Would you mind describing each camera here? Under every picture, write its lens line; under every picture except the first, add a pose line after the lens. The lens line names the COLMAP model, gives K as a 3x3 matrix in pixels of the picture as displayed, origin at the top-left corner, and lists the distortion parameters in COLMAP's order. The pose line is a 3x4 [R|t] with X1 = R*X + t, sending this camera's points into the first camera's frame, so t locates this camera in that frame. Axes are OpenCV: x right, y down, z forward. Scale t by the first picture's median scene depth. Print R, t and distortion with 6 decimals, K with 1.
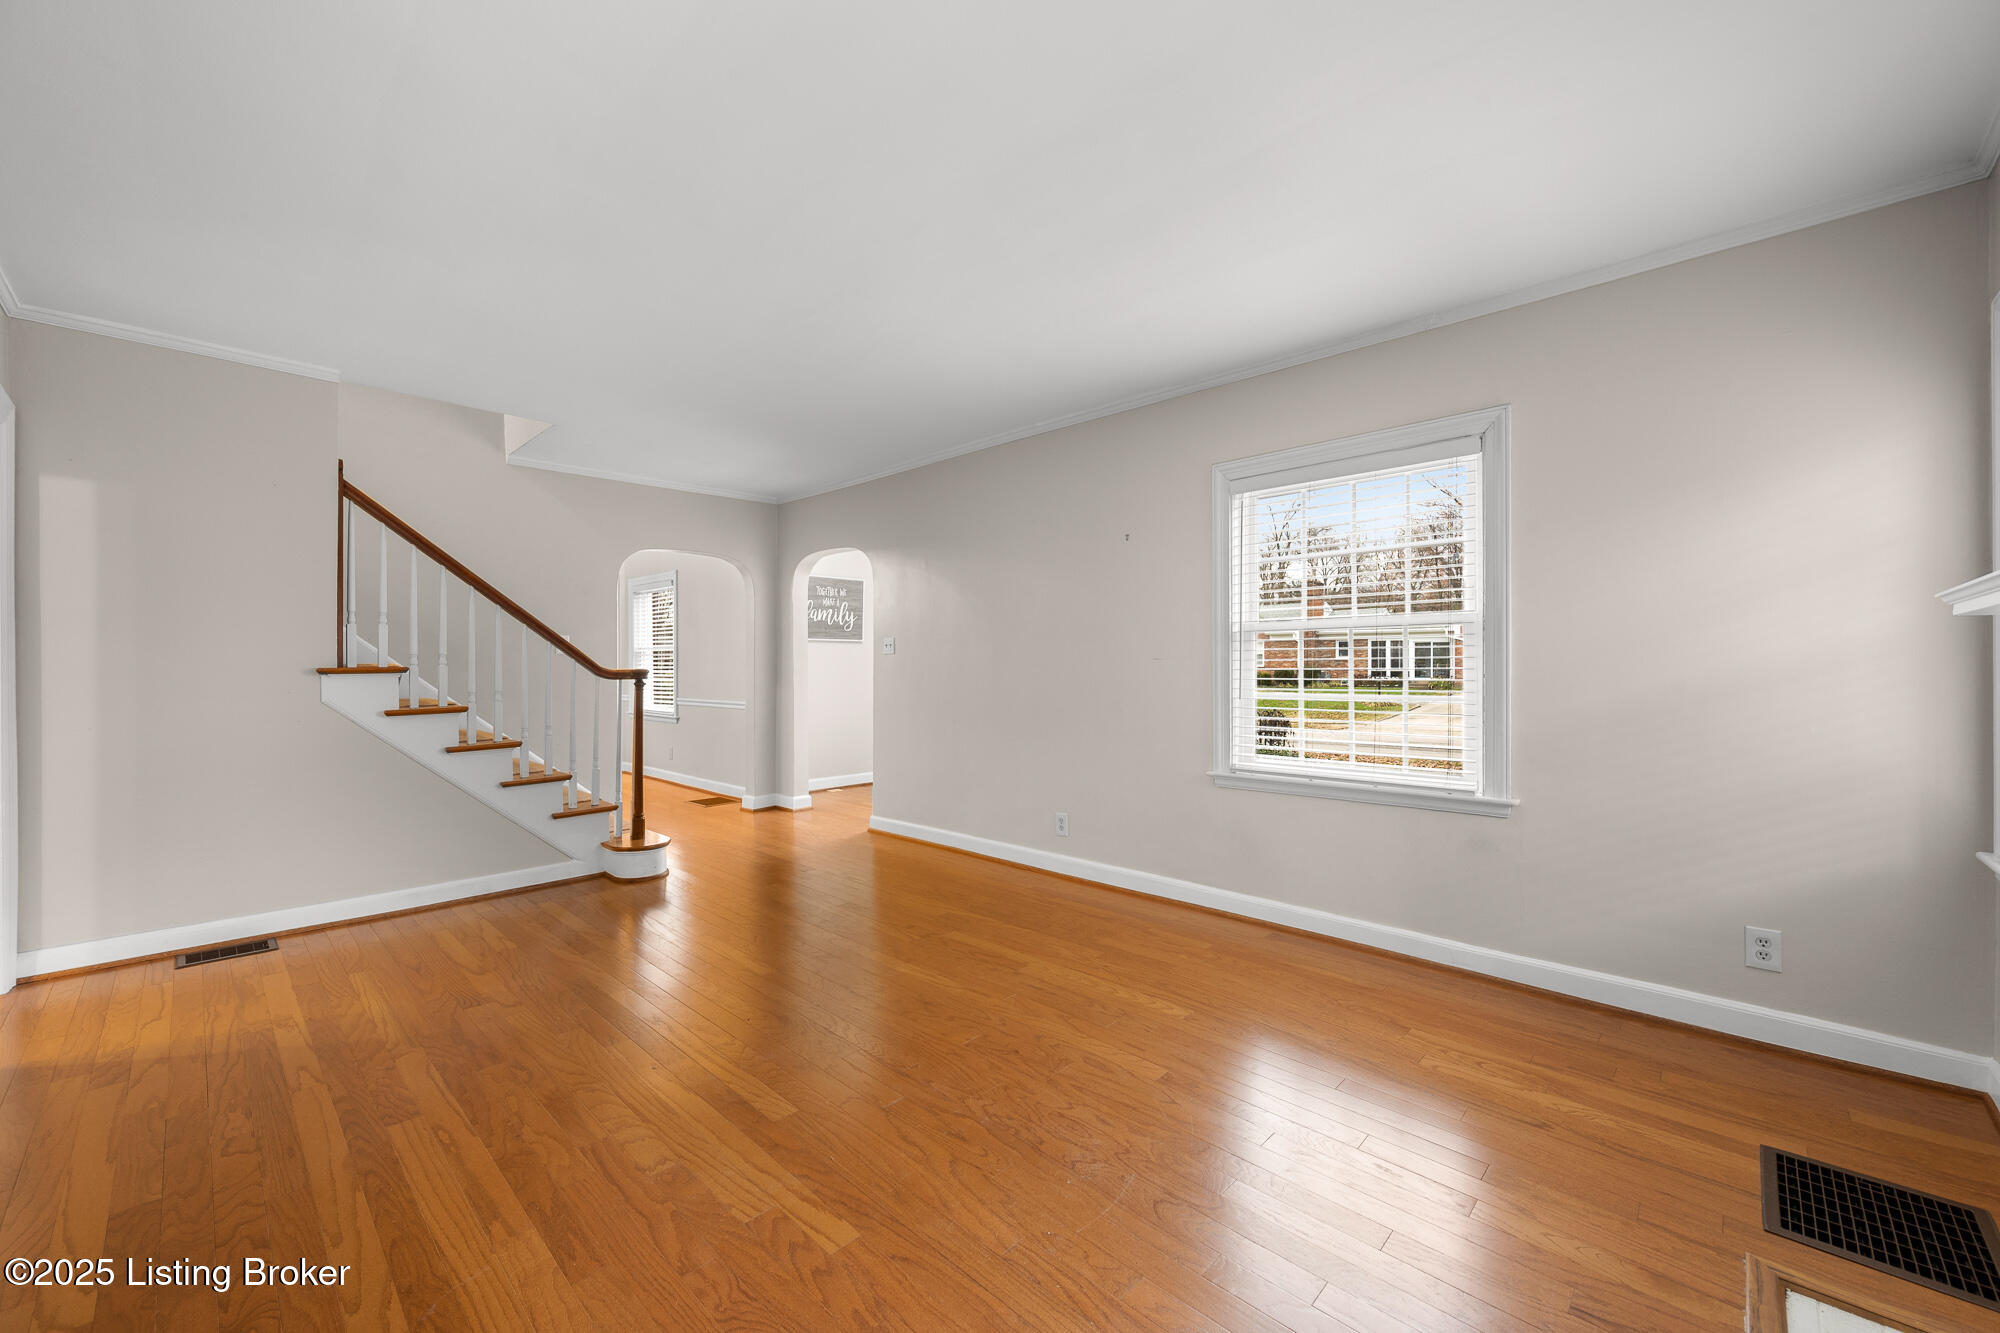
lens RADIAL K [[779.6, 0, 998.2], [0, 779.6, 670.5], [0, 0, 1]] dist [-0.000456, -0.000123]
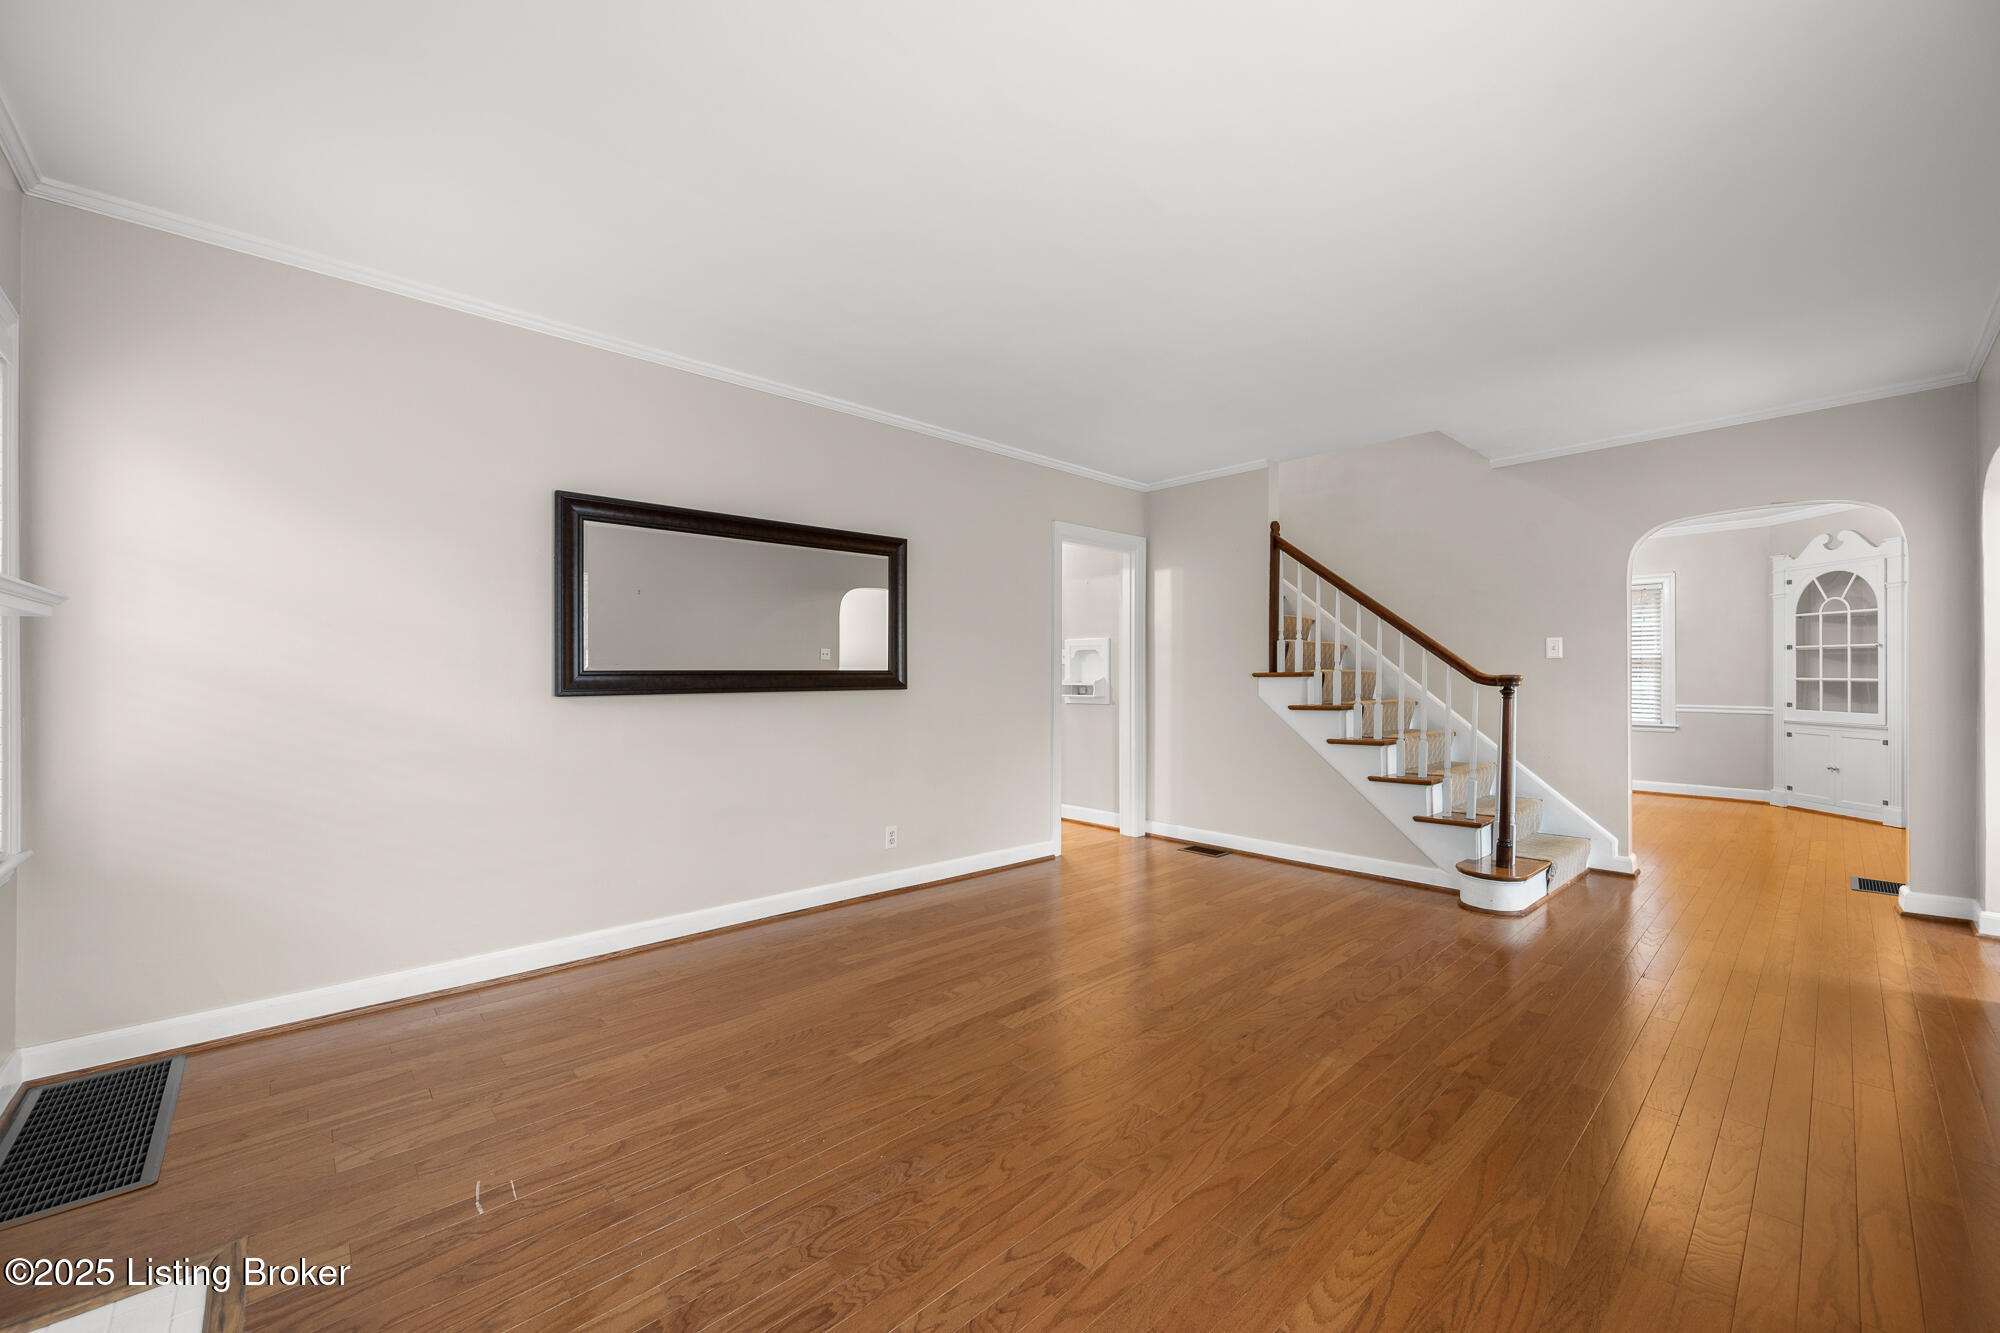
lens RADIAL K [[779.6, 0, 998.2], [0, 779.6, 670.5], [0, 0, 1]] dist [-0.000456, -0.000123]
pose [[-0.060215, -0.002464, -0.998182, 0.670145], [-0.006536, 0.999976, -0.002074, -0.001237], [0.998164, 0.006399, -0.060230, 0.716648]]
